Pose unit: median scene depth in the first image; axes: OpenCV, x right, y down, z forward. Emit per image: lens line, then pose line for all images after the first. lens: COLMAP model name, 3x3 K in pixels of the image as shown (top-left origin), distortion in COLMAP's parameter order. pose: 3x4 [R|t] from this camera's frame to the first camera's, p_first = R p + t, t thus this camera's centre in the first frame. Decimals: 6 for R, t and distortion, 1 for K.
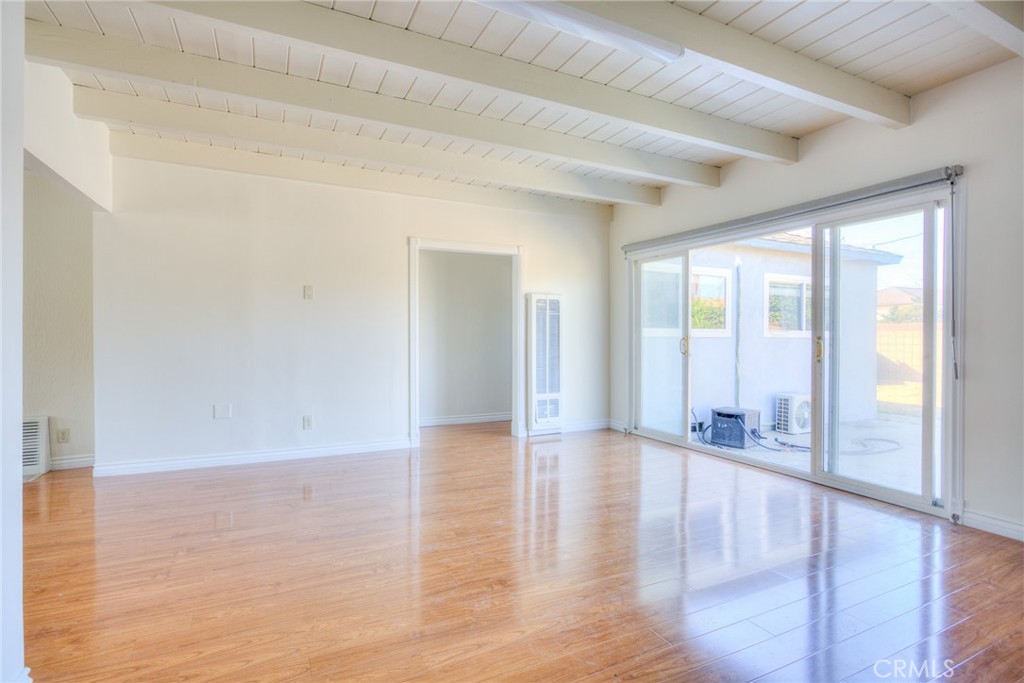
lens RADIAL K [[500.2, 0, 512.3], [0, 500.2, 341.0], [0, 0, 1]] dist [-0.015661, 0.007951]
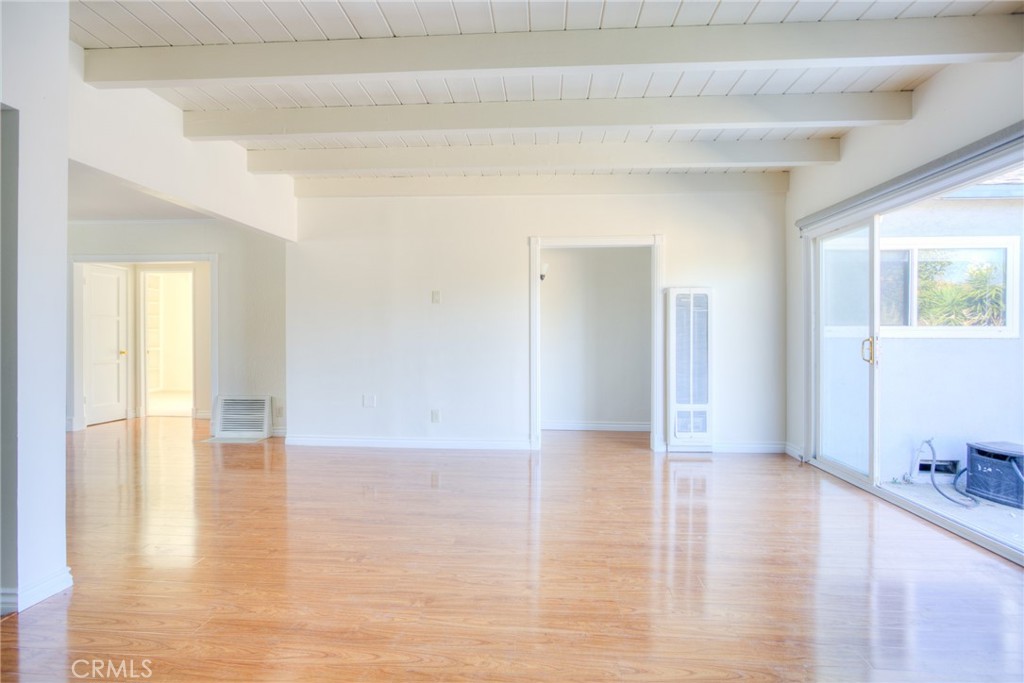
lens RADIAL K [[500.2, 0, 509.6], [0, 500.2, 339.4], [0, 0, 1]] dist [-0.015661, 0.007951]
pose [[0.863917, 0.000393, -0.503635, 0.236549], [-0.003890, 0.999975, -0.005893, 0.000860], [0.503620, 0.007050, 0.863897, 0.110929]]
